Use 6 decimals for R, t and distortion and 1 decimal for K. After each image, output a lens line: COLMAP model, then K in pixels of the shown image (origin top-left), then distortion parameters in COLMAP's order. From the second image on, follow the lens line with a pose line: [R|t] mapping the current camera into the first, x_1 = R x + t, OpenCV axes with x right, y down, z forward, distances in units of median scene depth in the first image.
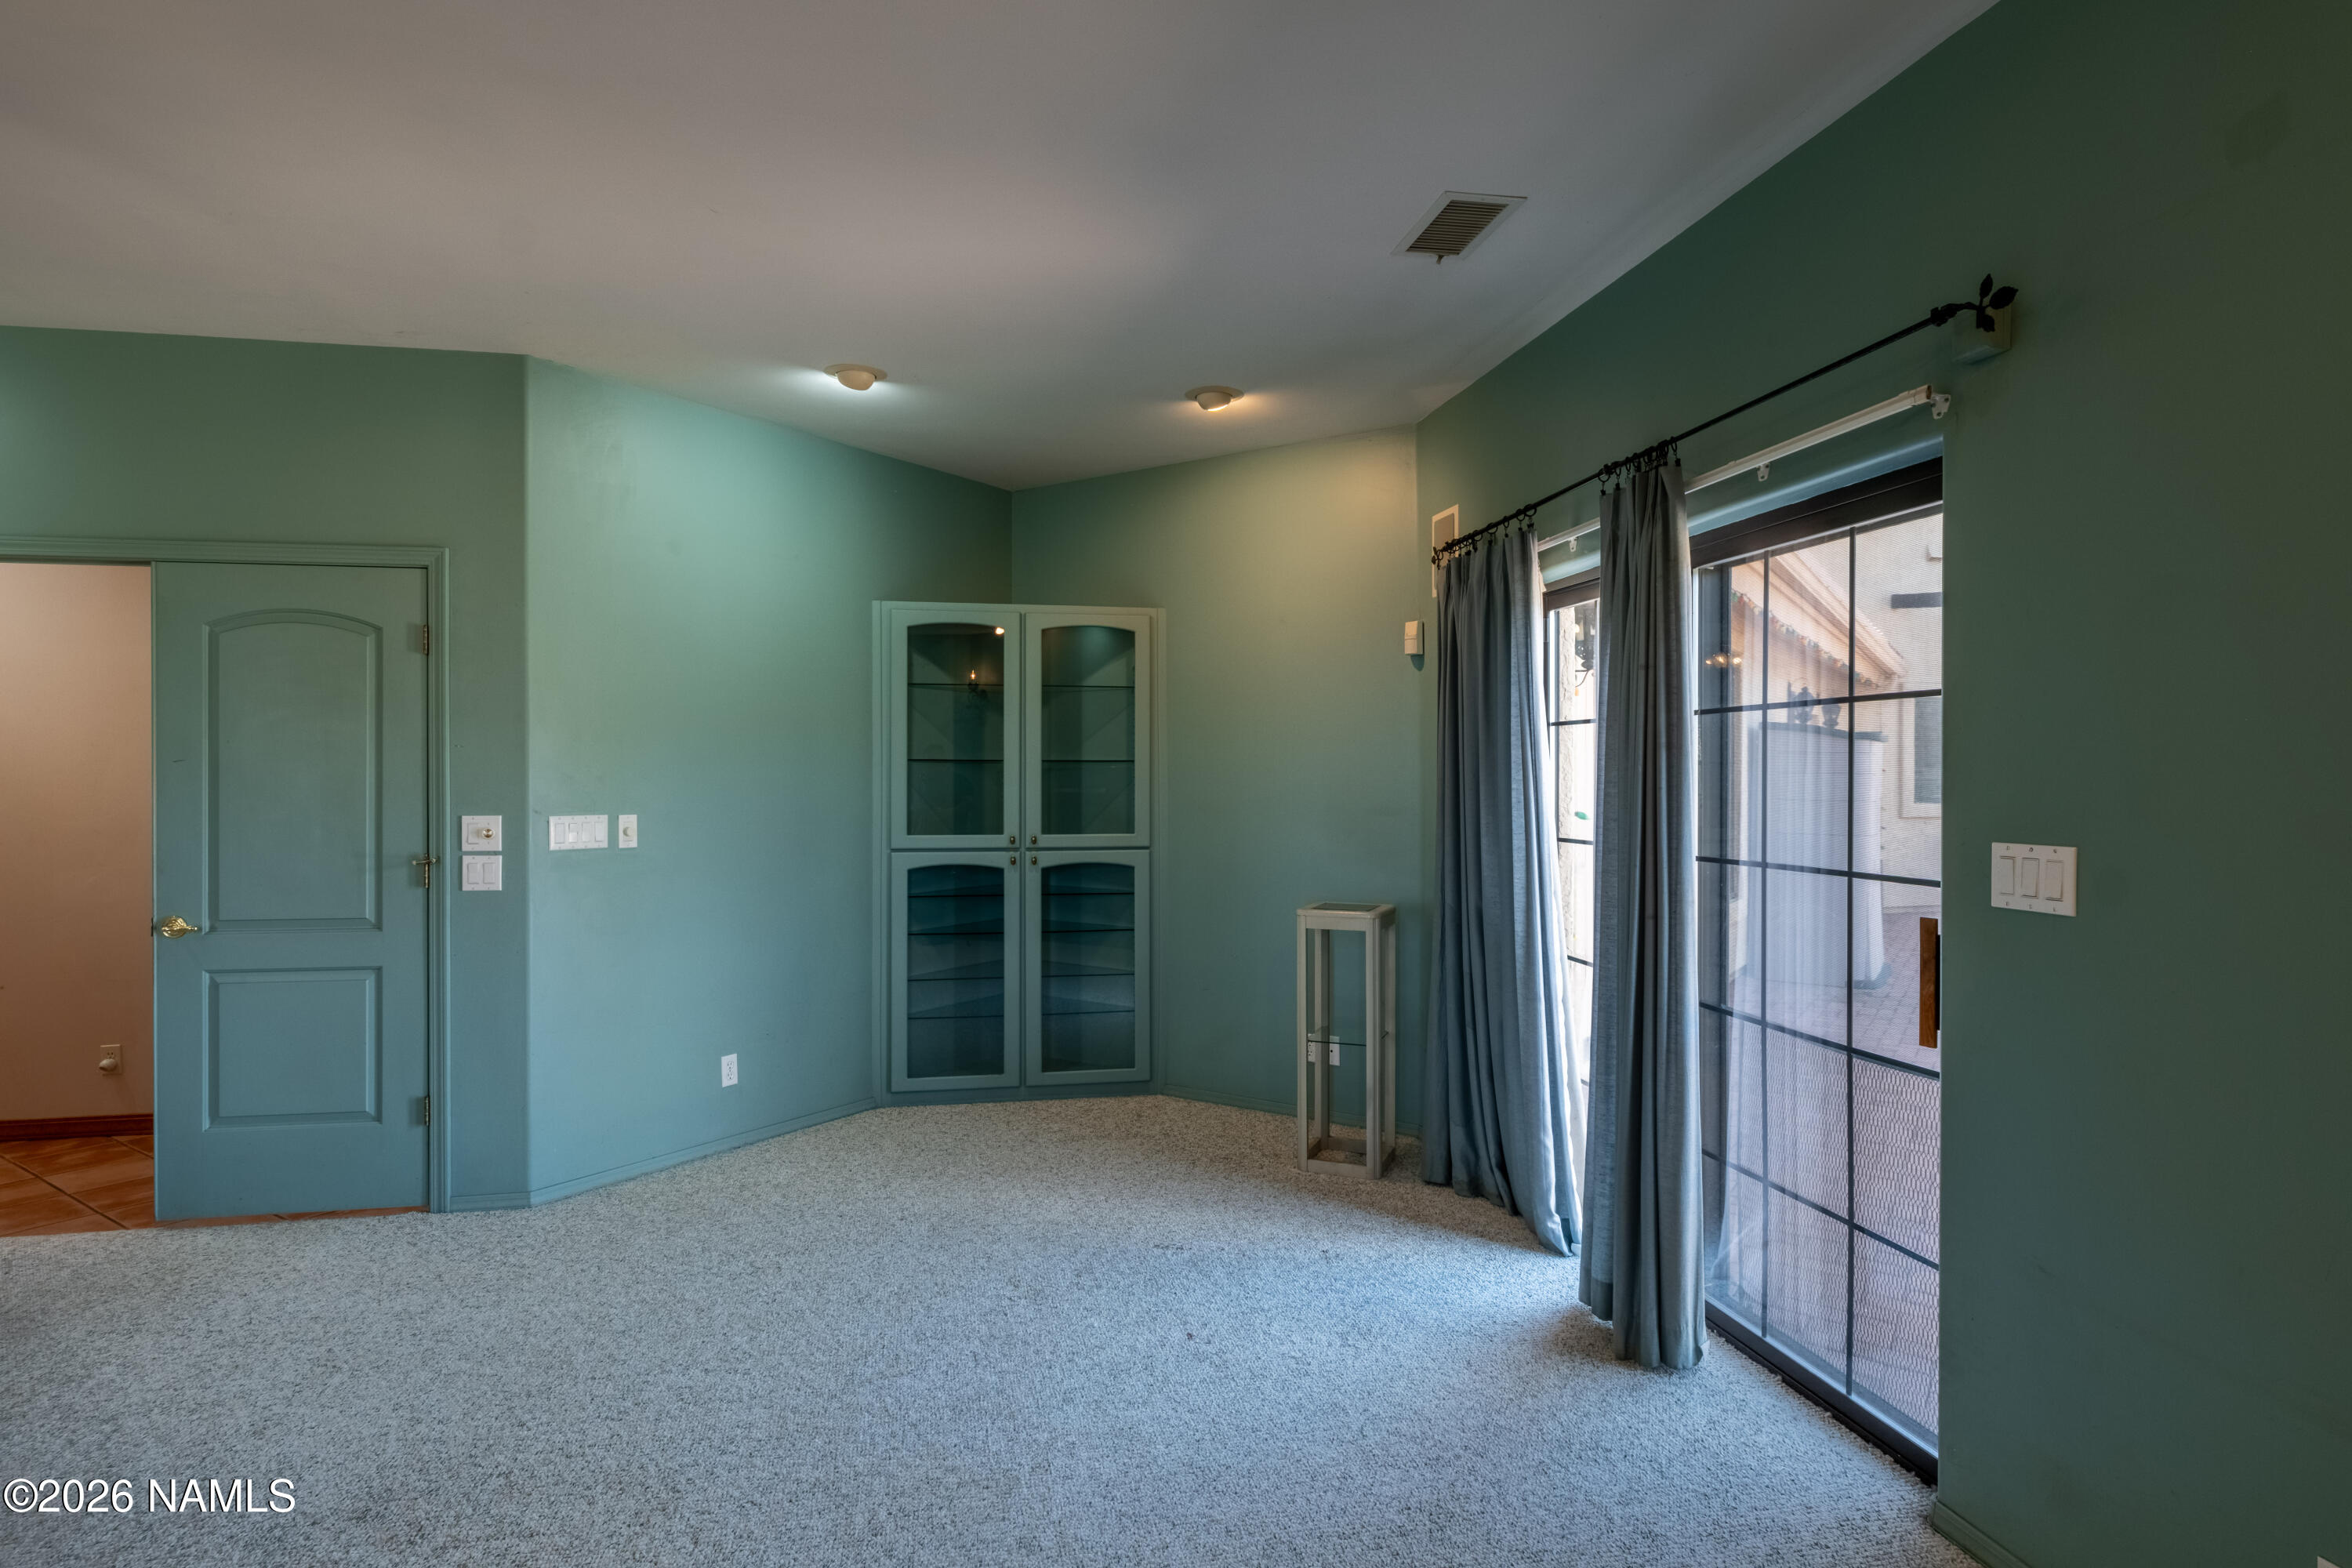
lens RADIAL K [[1275.6, 0, 1166.7], [0, 1275.6, 782.2], [0, 0, 1]] dist [-0.008823, 0.000966]
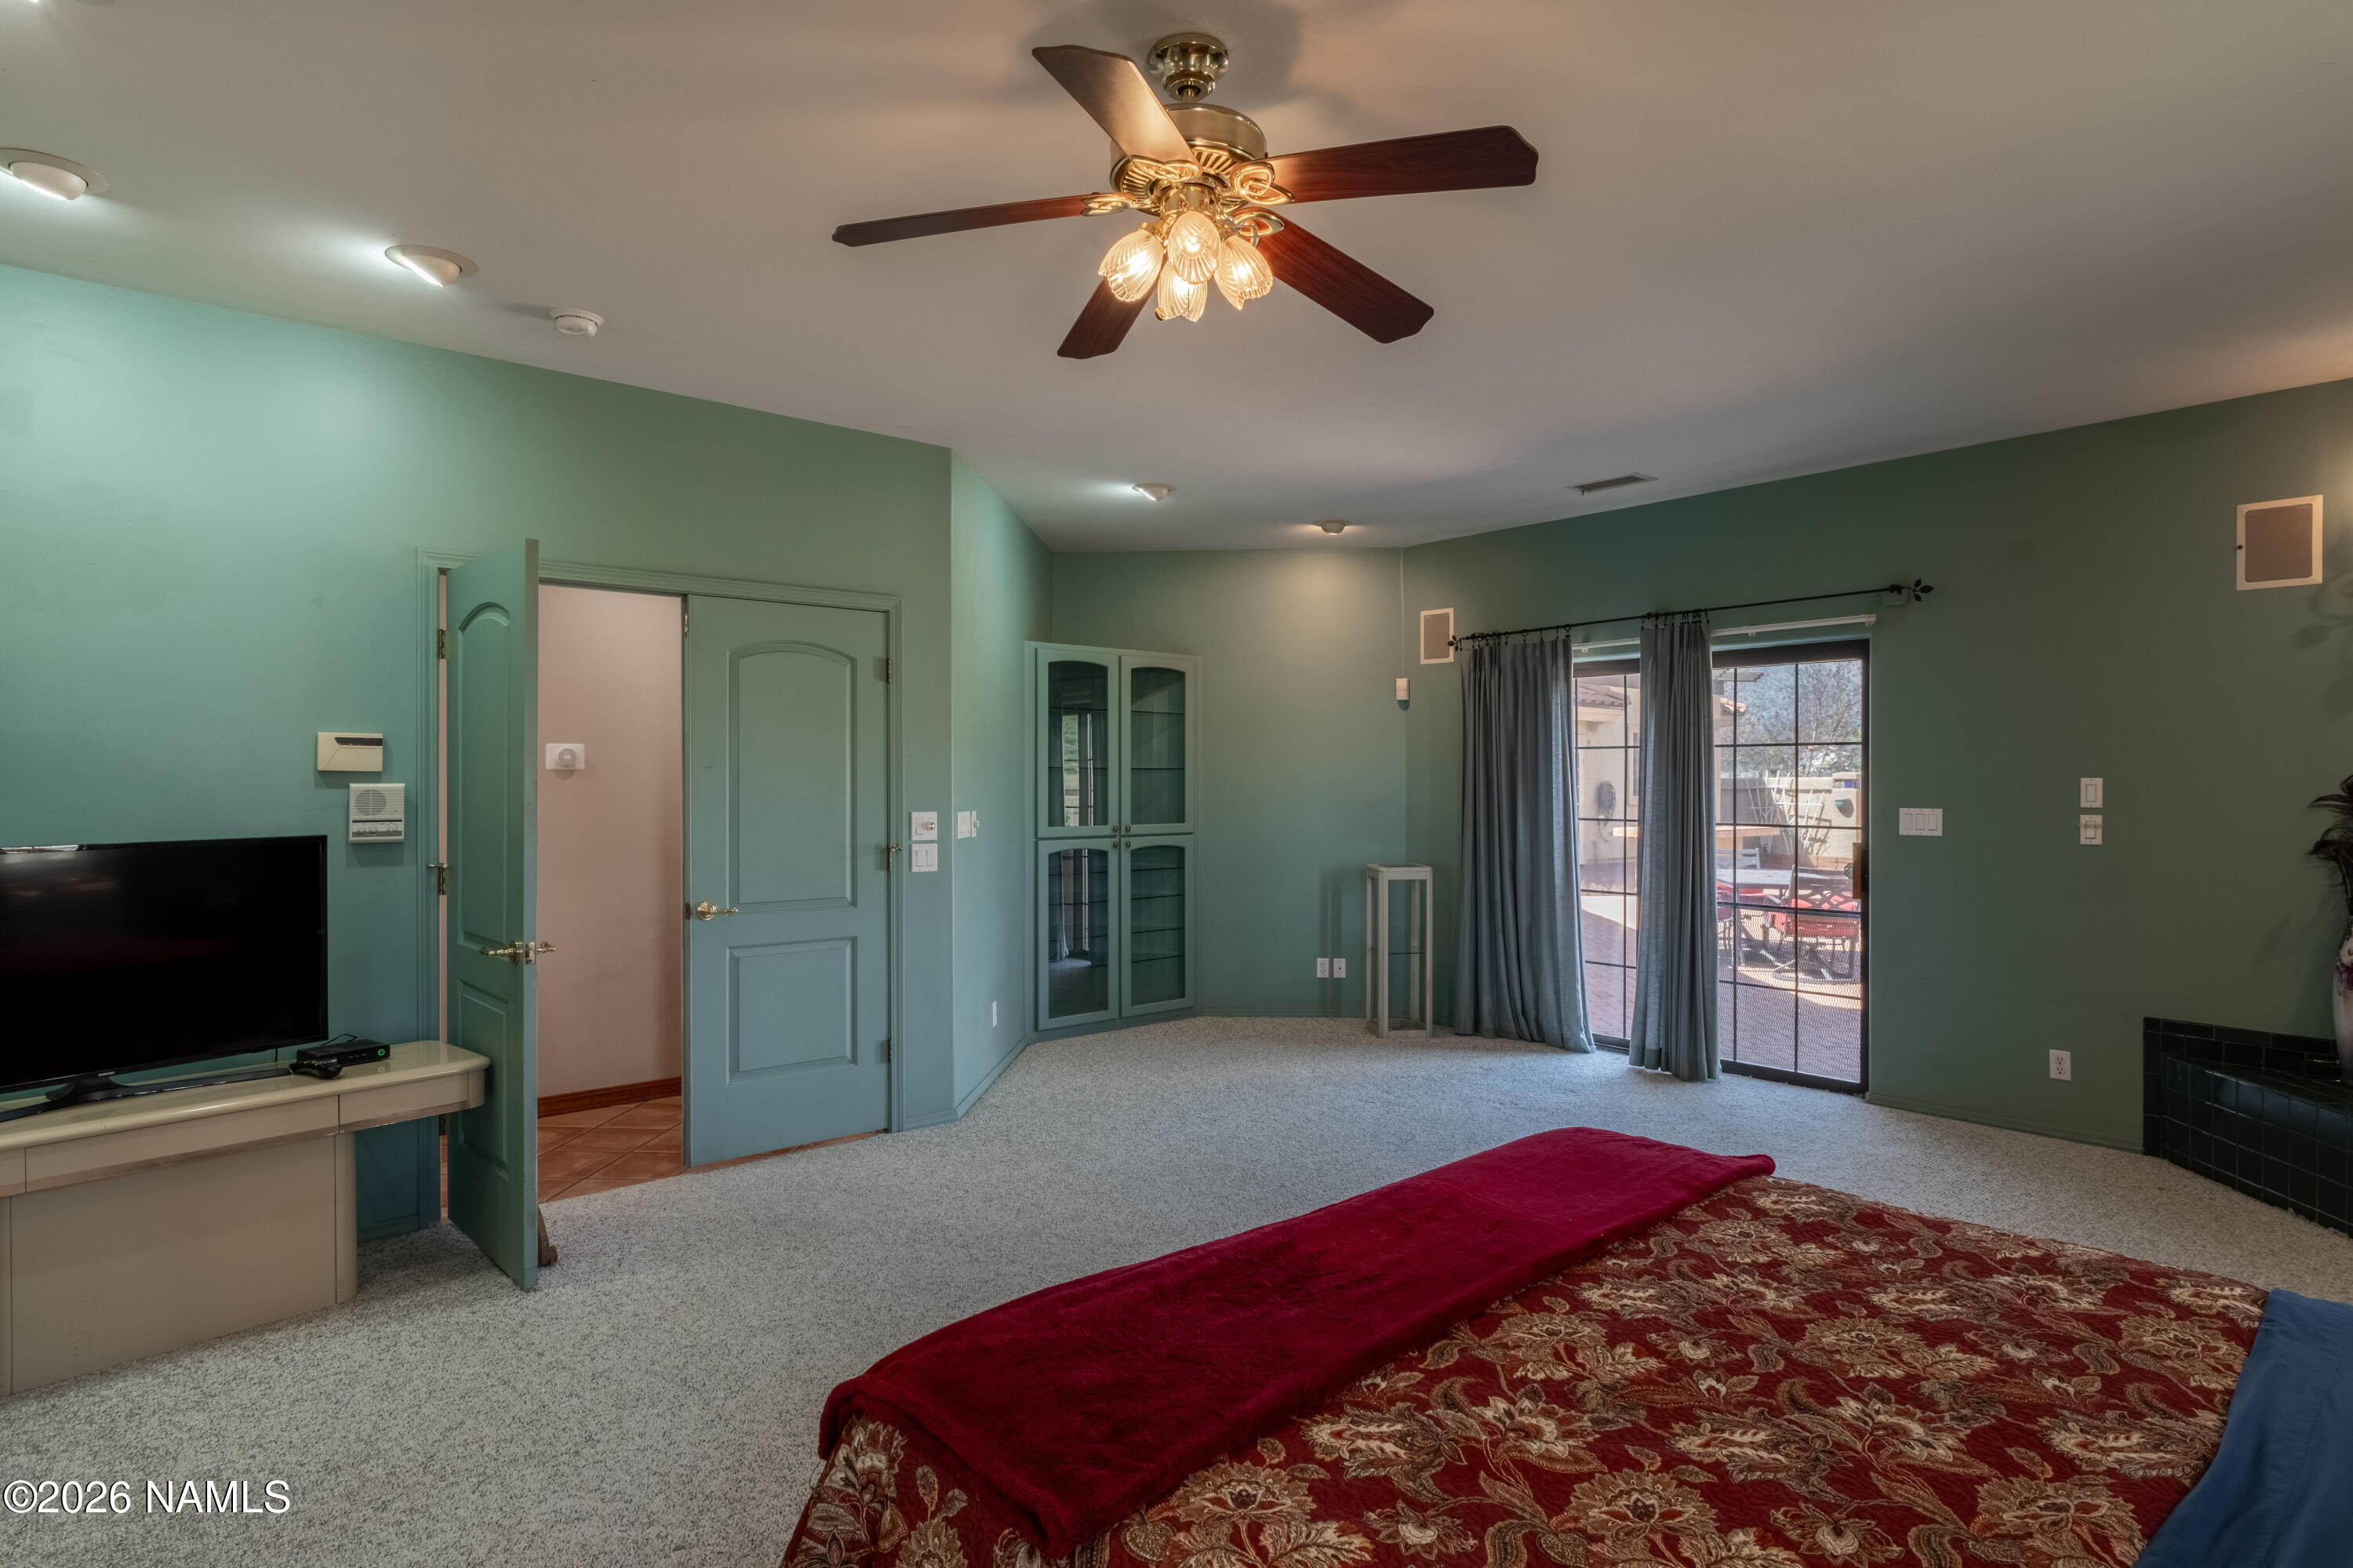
lens RADIAL K [[1276.2, 0, 1194.6], [0, 1276.2, 780.5], [0, 0, 1]] dist [-0.008823, 0.000966]
pose [[0.862776, -0.000442, 0.505587, -0.948913], [0.002384, 0.999992, -0.003195, 0.000010], [-0.505581, 0.003962, 0.862770, -0.221257]]
